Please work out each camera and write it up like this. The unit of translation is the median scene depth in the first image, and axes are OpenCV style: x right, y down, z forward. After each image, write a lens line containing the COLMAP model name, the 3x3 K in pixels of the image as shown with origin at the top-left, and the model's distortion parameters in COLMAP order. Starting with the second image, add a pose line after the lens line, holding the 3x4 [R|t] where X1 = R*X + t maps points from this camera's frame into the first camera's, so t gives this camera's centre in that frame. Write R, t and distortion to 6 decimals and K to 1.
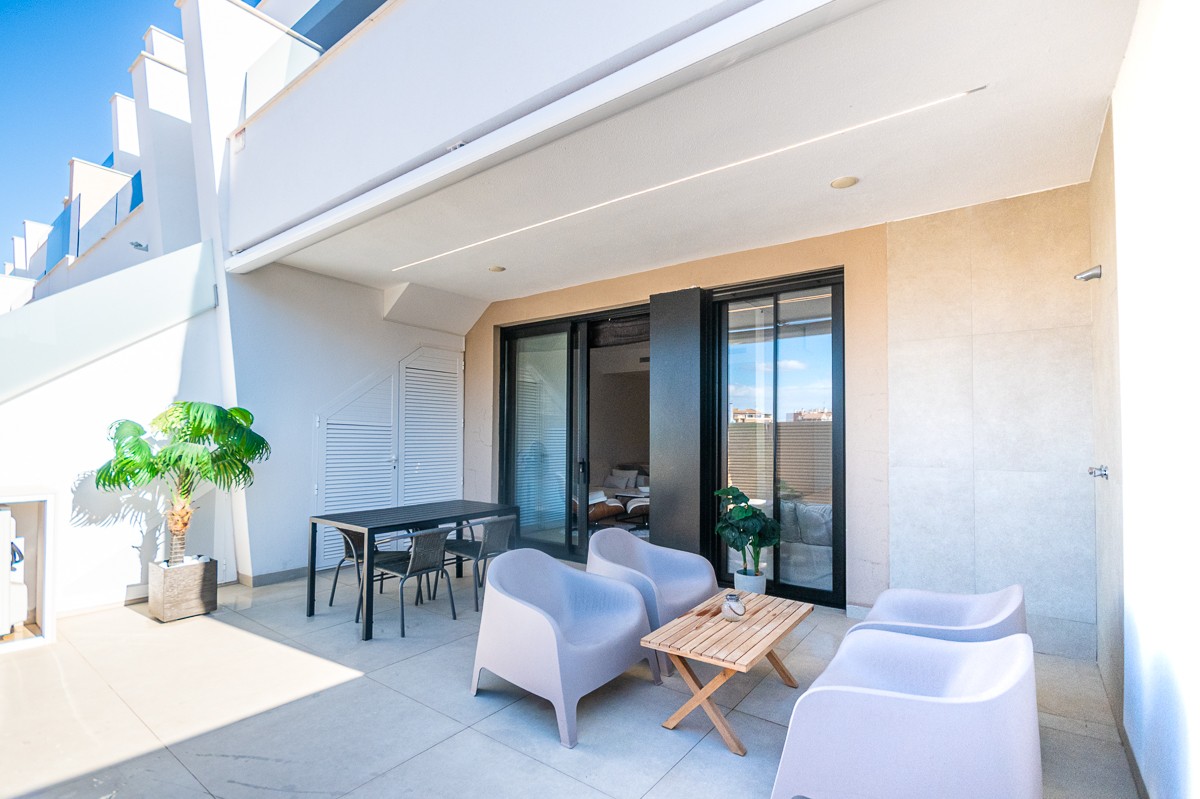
lens RADIAL K [[538.9, 0, 615.4], [0, 538.9, 433.4], [0, 0, 1]] dist [0.001660, -0.002787]
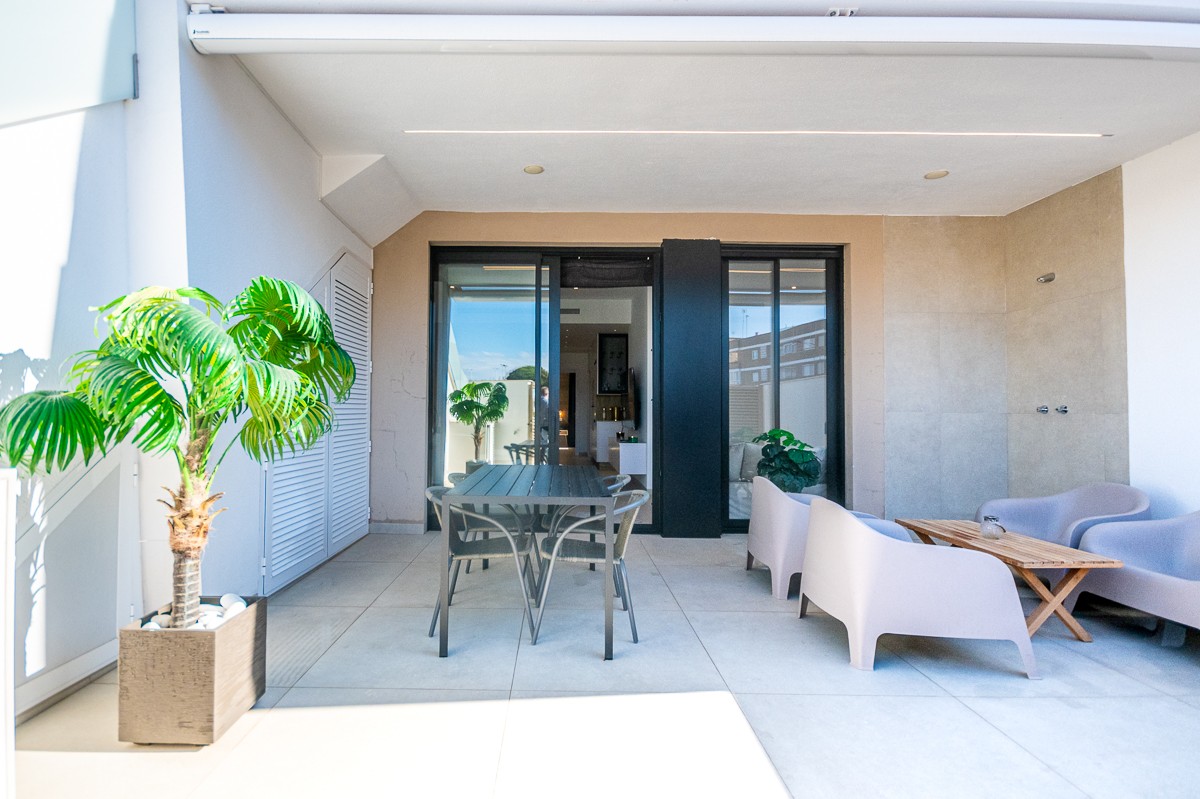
lens RADIAL K [[538.9, 0, 554.6], [0, 538.9, 405.3], [0, 0, 1]] dist [0.001660, -0.002787]
pose [[0.813254, 0.007420, 0.581861, -0.834614], [-0.006145, 0.999972, -0.004163, 0.055730], [-0.581876, -0.000190, 0.813277, 0.433019]]
